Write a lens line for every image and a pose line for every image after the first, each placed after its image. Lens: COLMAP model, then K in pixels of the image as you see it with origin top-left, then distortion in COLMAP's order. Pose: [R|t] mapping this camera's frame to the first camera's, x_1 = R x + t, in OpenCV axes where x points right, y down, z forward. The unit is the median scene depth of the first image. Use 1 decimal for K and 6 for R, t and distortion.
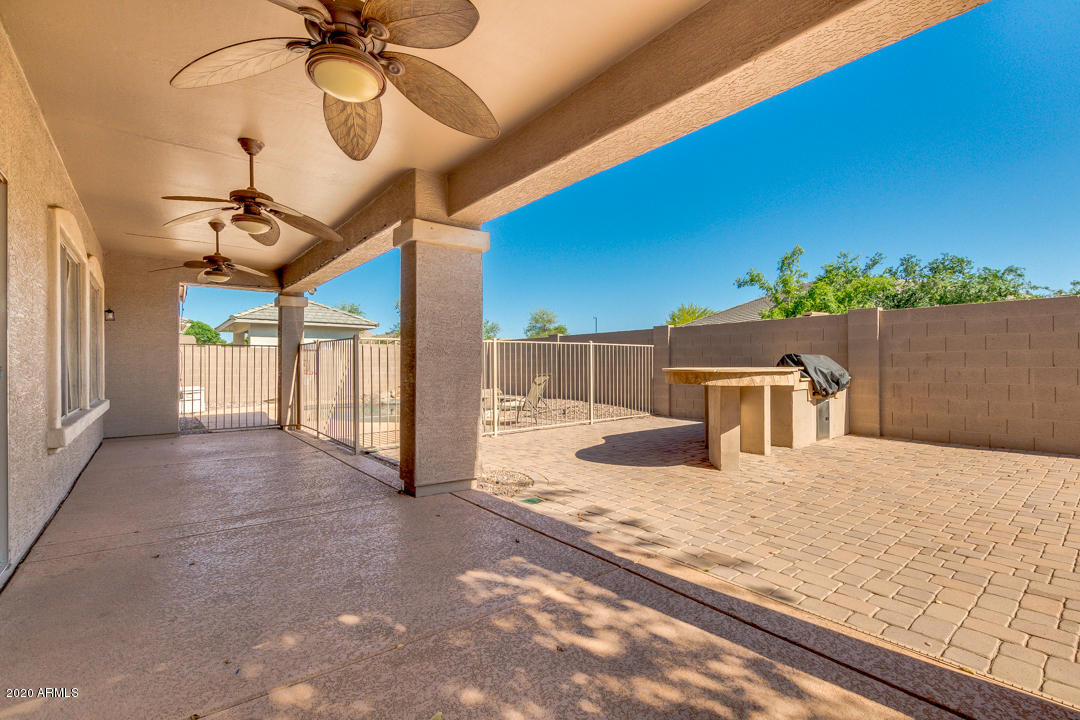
lens RADIAL K [[494.4, 0, 534.2], [0, 494.4, 356.1], [0, 0, 1]] dist [-0.000854, -0.000132]
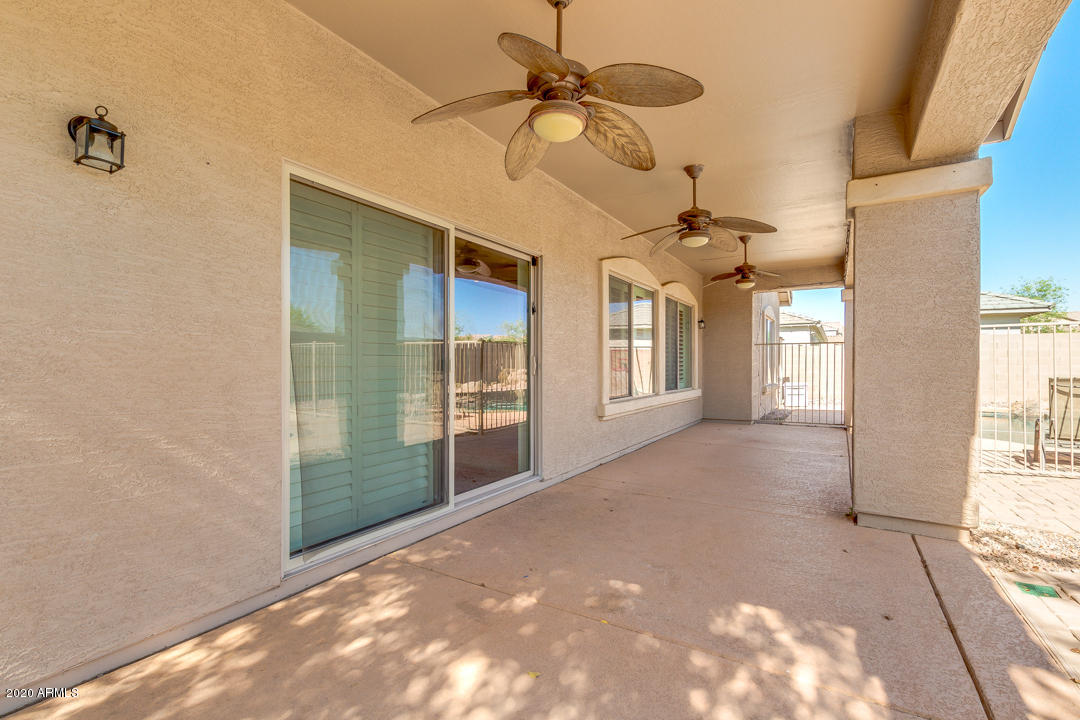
lens RADIAL K [[494.4, 0, 534.3], [0, 494.4, 370.1], [0, 0, 1]] dist [-0.000854, -0.000132]
pose [[0.354328, 0.009446, -0.935073, 0.368143], [0.020201, 0.999638, 0.017753, 0.007816], [0.934903, -0.025180, 0.354009, 0.251018]]
